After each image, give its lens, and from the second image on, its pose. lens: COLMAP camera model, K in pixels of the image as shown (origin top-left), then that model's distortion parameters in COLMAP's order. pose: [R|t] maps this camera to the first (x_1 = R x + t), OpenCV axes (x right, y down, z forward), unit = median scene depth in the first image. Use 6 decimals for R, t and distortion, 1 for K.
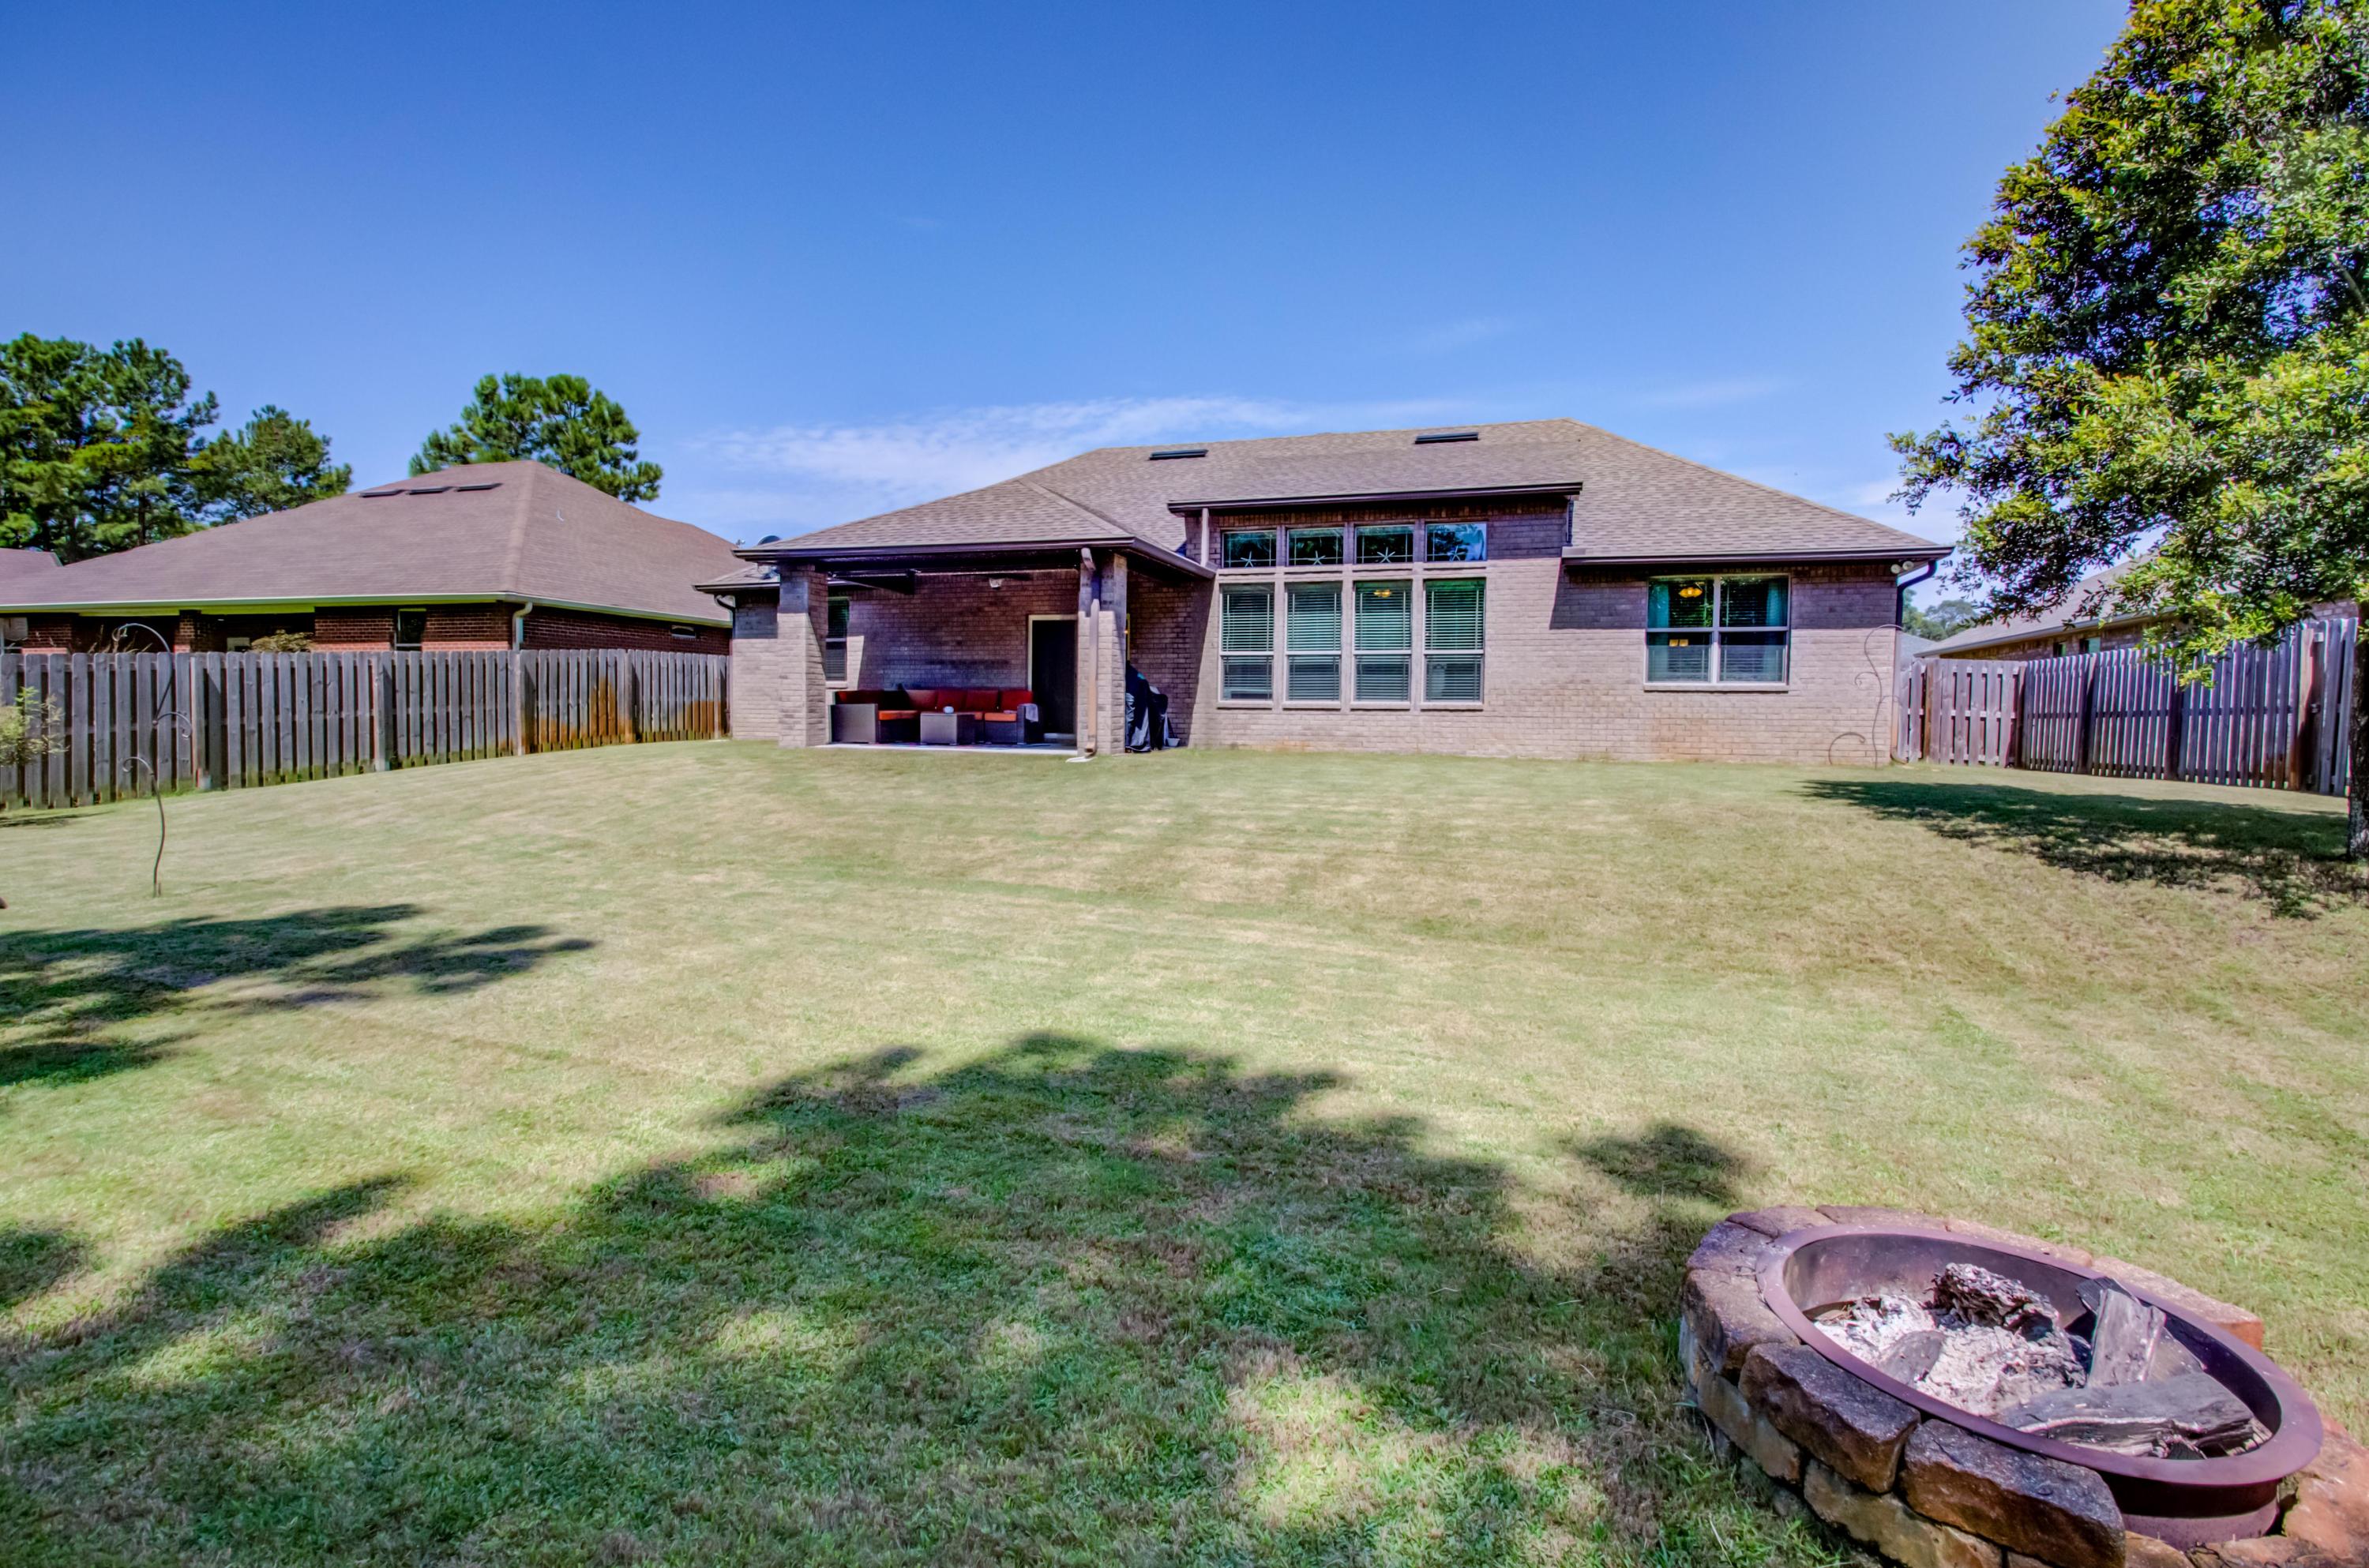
lens RADIAL K [[1188.6, 0, 1169.6], [0, 1188.6, 786.4], [0, 0, 1]] dist [-0.004046, 0.001805]
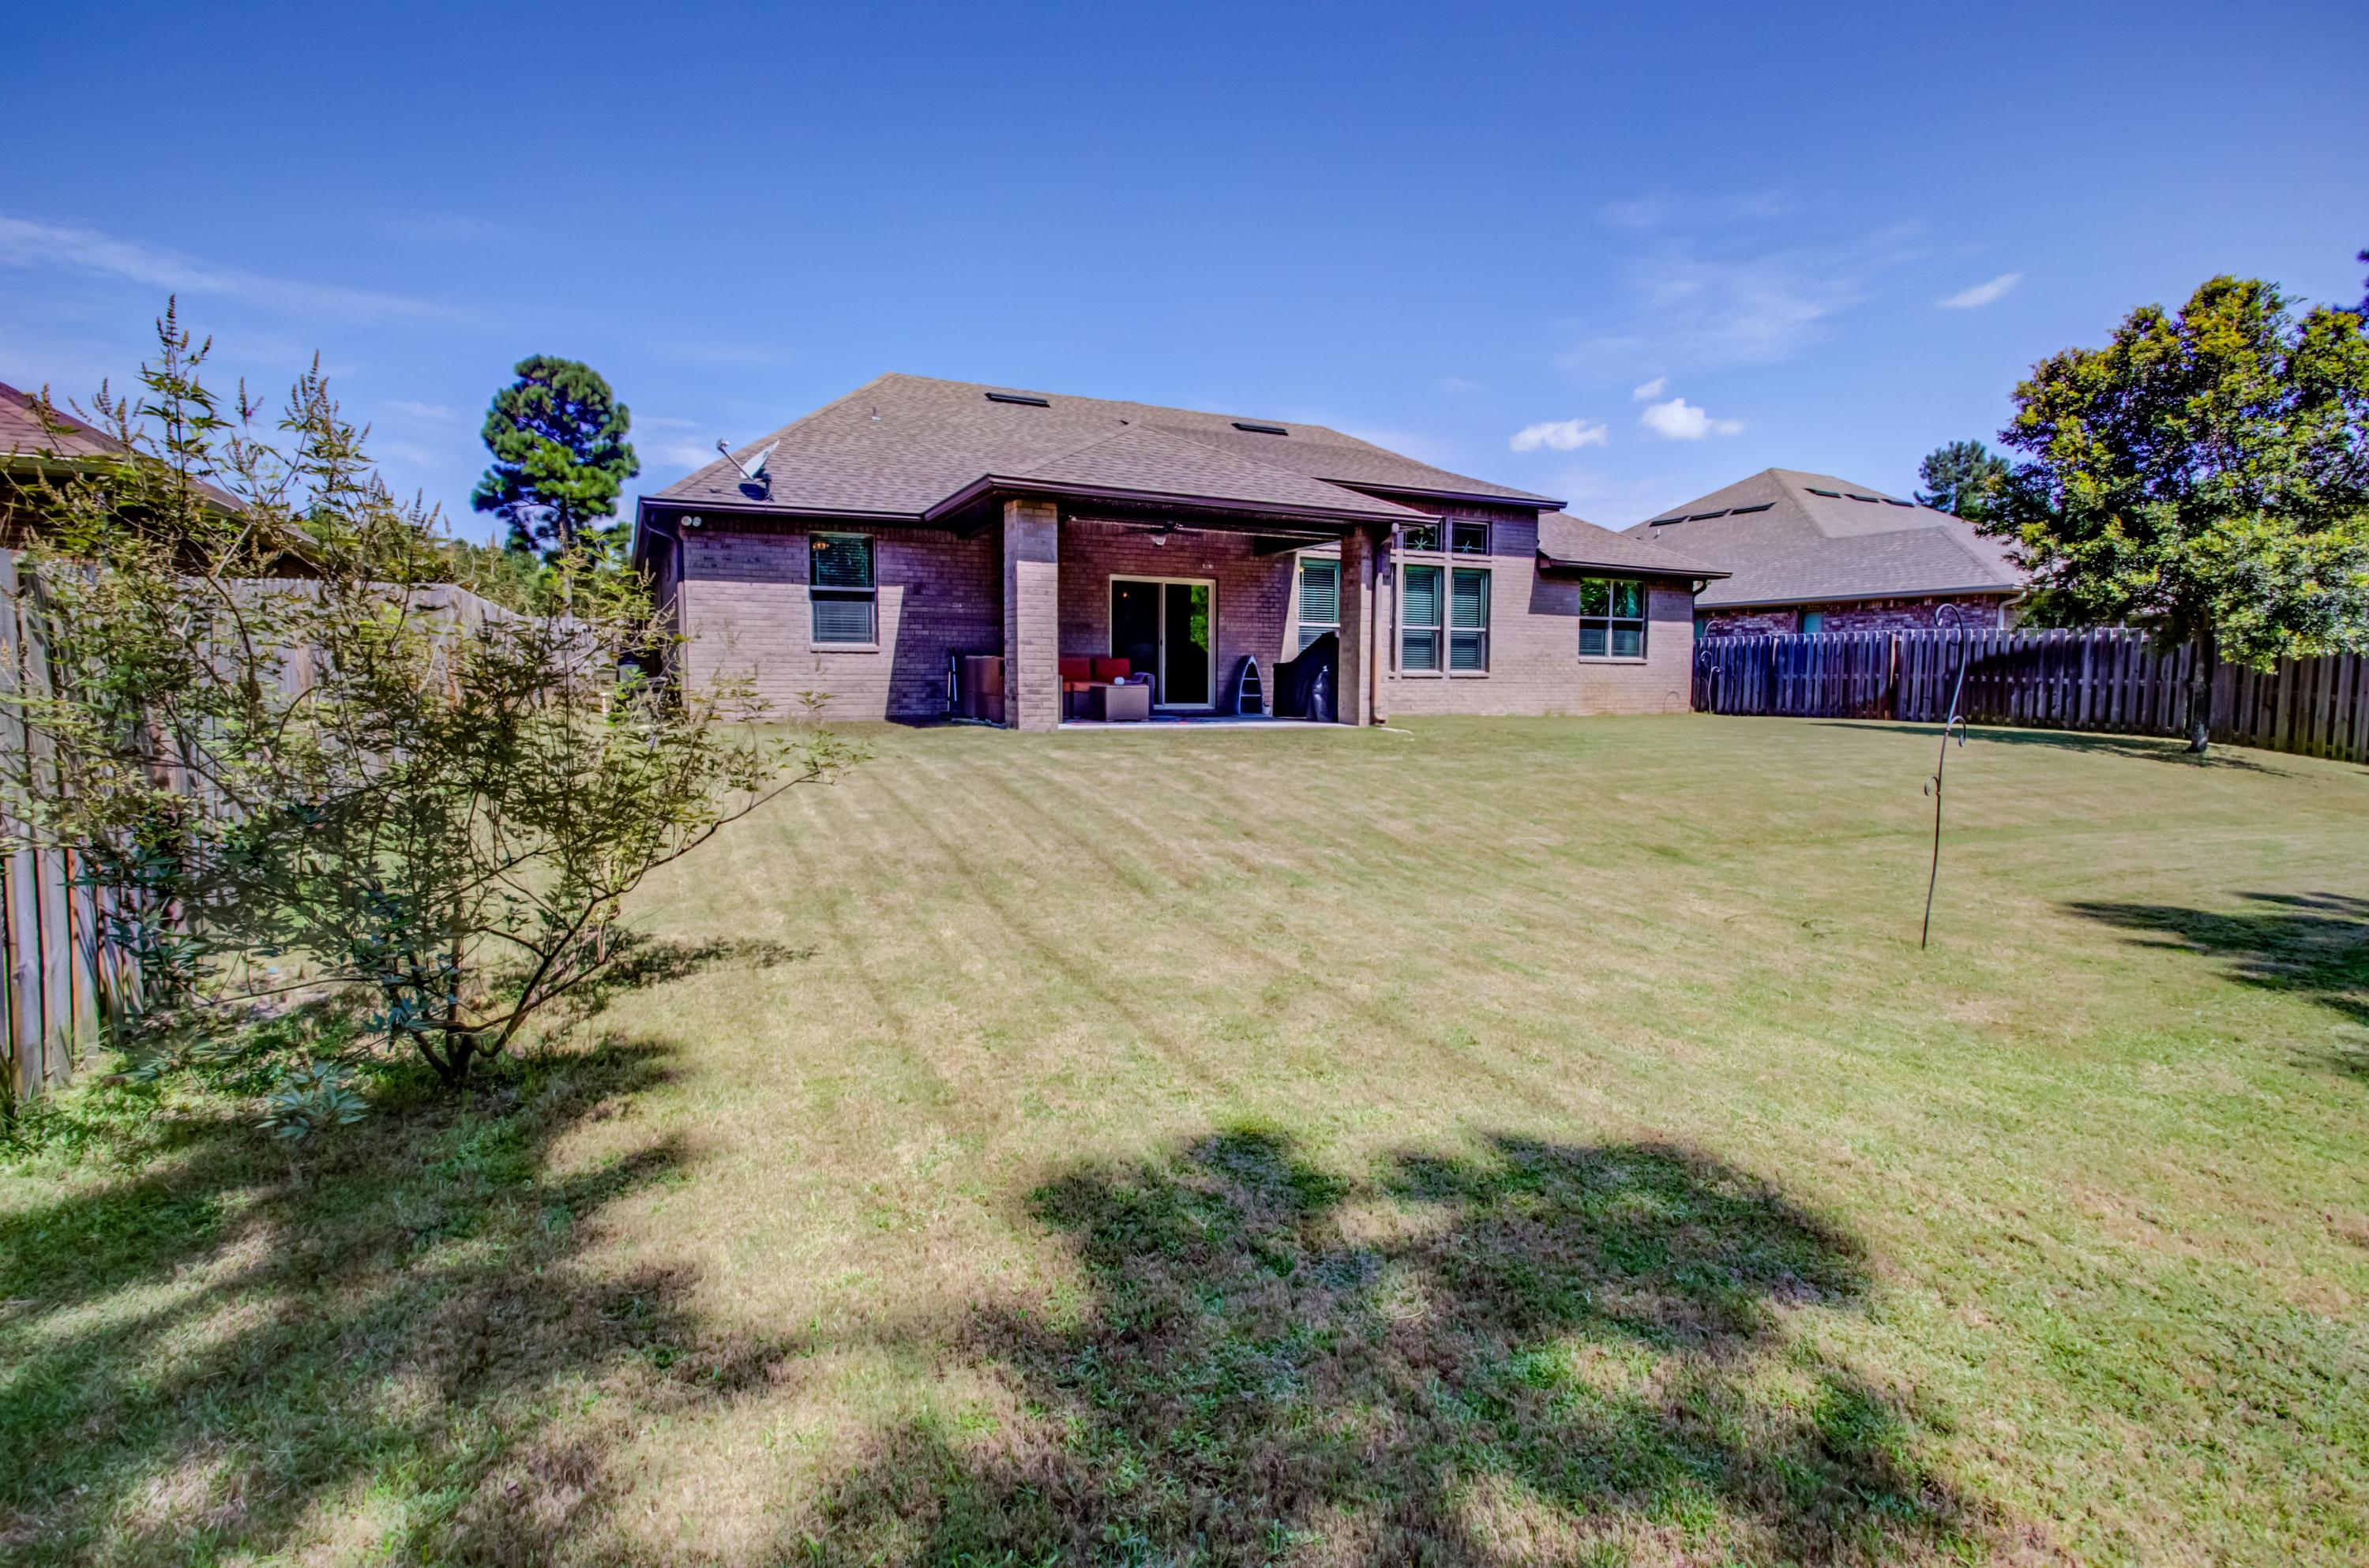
lens RADIAL K [[1188.6, 0, 1182.3], [0, 1188.6, 775.4], [0, 0, 1]] dist [-0.004046, 0.001805]
pose [[0.709825, -0.063394, 0.701520, -0.827740], [0.040888, 0.997971, 0.048811, -0.037315], [-0.703190, -0.005964, 0.710977, 0.355564]]
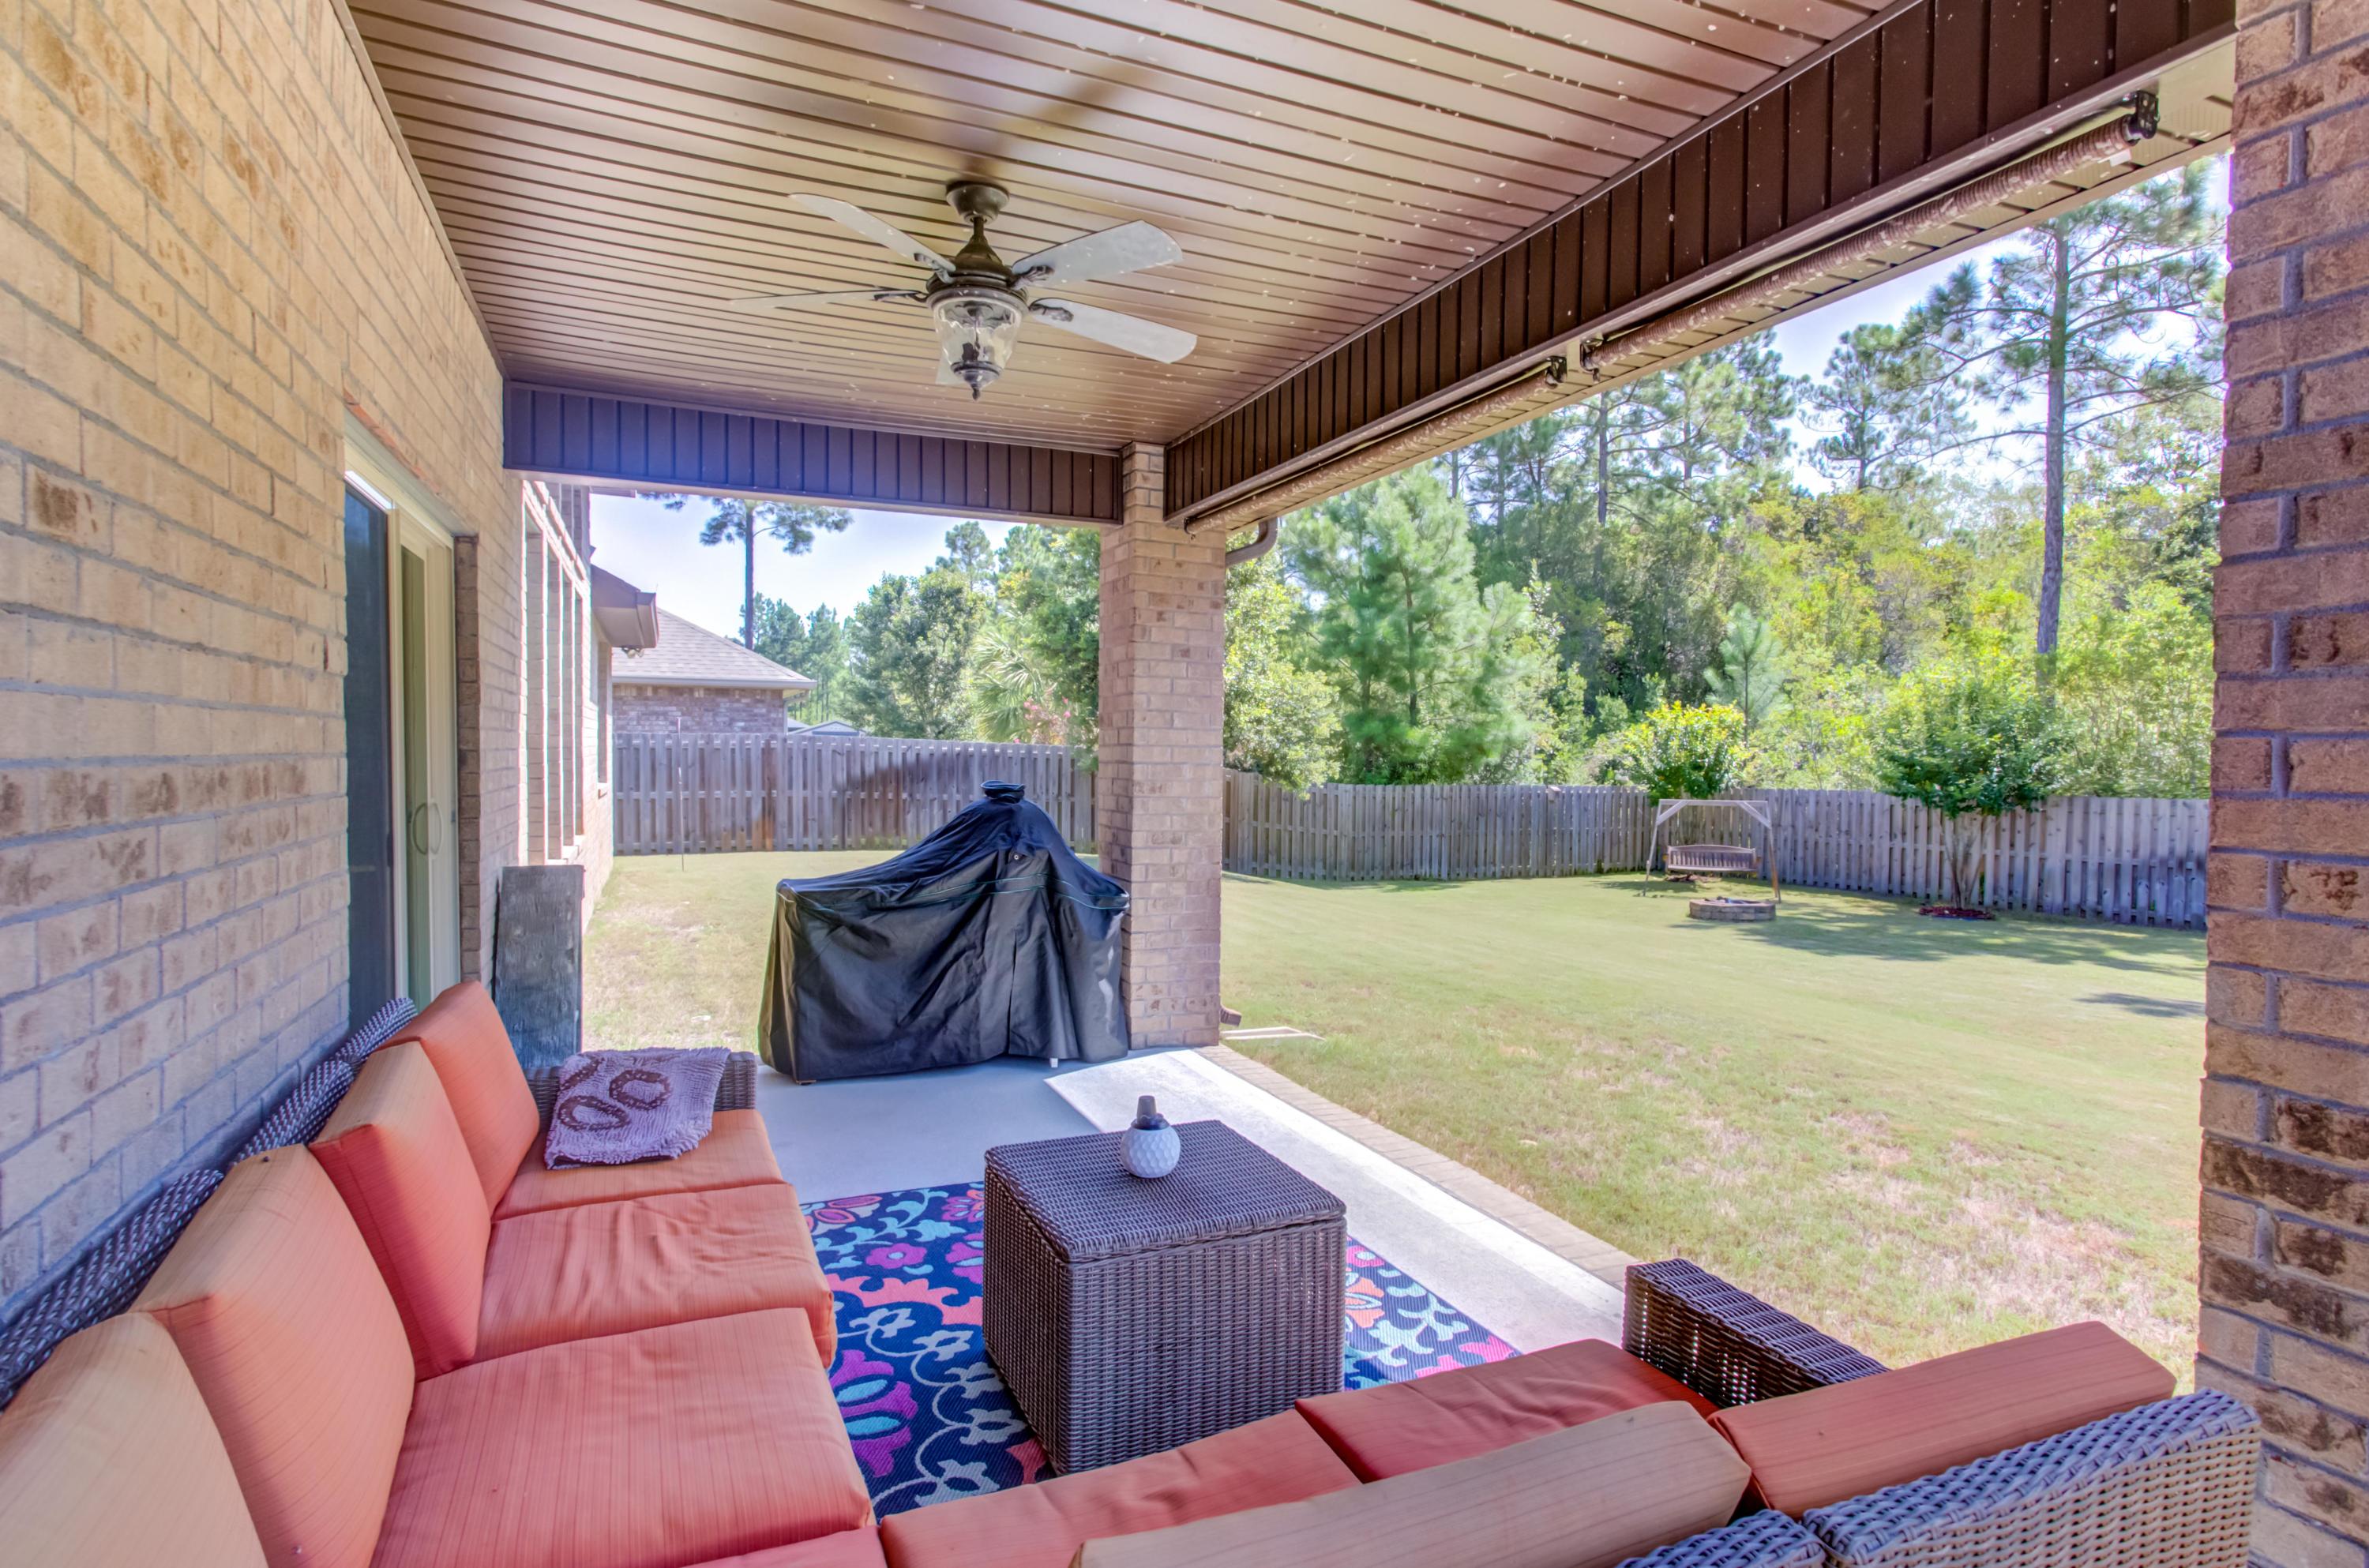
lens RADIAL K [[1188.6, 0, 1183.6], [0, 1188.6, 786.3], [0, 0, 1]] dist [-0.004046, 0.001805]
pose [[-0.657562, -0.040290, 0.752323, -0.311289], [0.024113, 0.996932, 0.074466, -0.129506], [-0.753015, 0.067106, -0.654573, 1.190580]]
